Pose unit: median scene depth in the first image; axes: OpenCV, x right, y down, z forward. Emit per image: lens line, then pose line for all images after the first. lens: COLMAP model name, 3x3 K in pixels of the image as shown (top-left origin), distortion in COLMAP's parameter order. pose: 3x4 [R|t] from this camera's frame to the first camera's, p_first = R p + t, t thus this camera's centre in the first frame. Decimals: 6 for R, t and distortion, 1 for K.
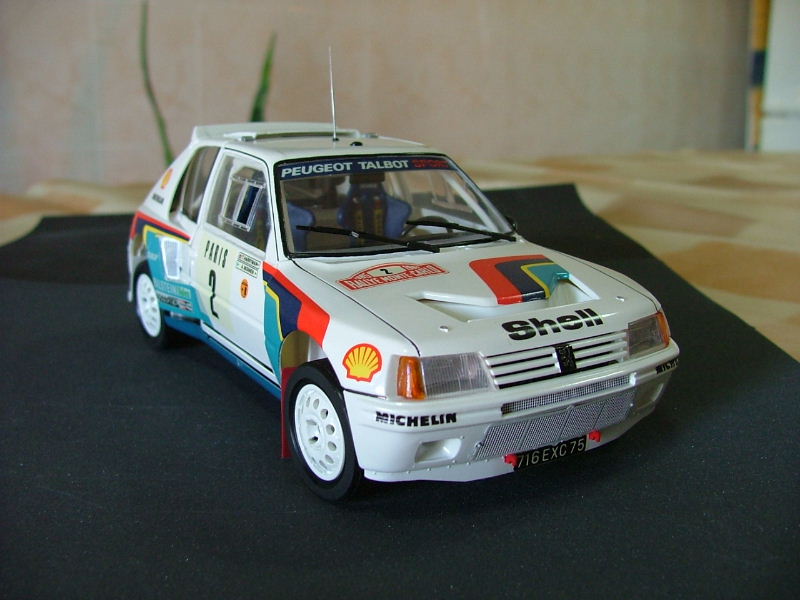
lens RADIAL K [[891.6, 0, 400.0], [0, 891.6, 300.0], [0, 0, 1]] dist [-0.258366, 0.546054]
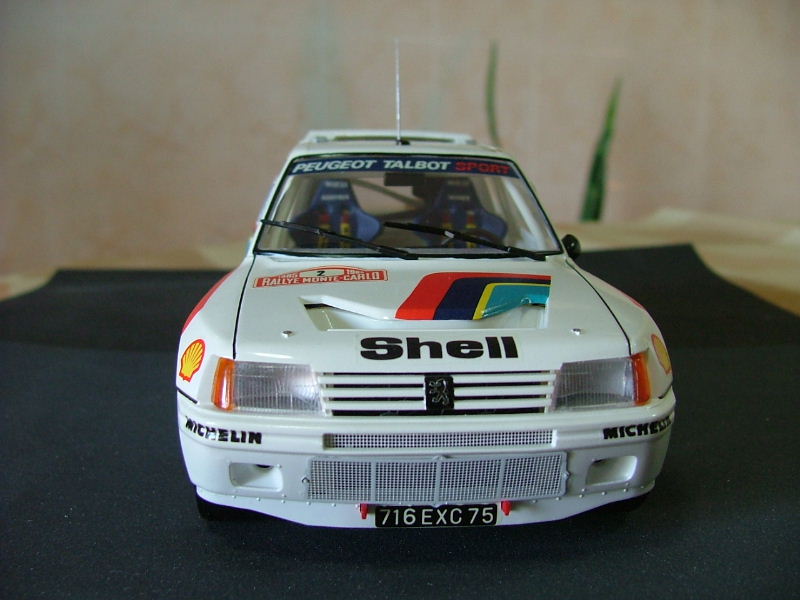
lens RADIAL K [[891.6, 0, 400.0], [0, 891.6, 300.0], [0, 0, 1]] dist [-0.258366, 0.546054]
pose [[0.885826, 0.087589, -0.455677, 0.493311], [-0.116832, 0.992486, -0.036348, 0.017762], [0.449069, 0.085436, 0.889403, 0.291391]]
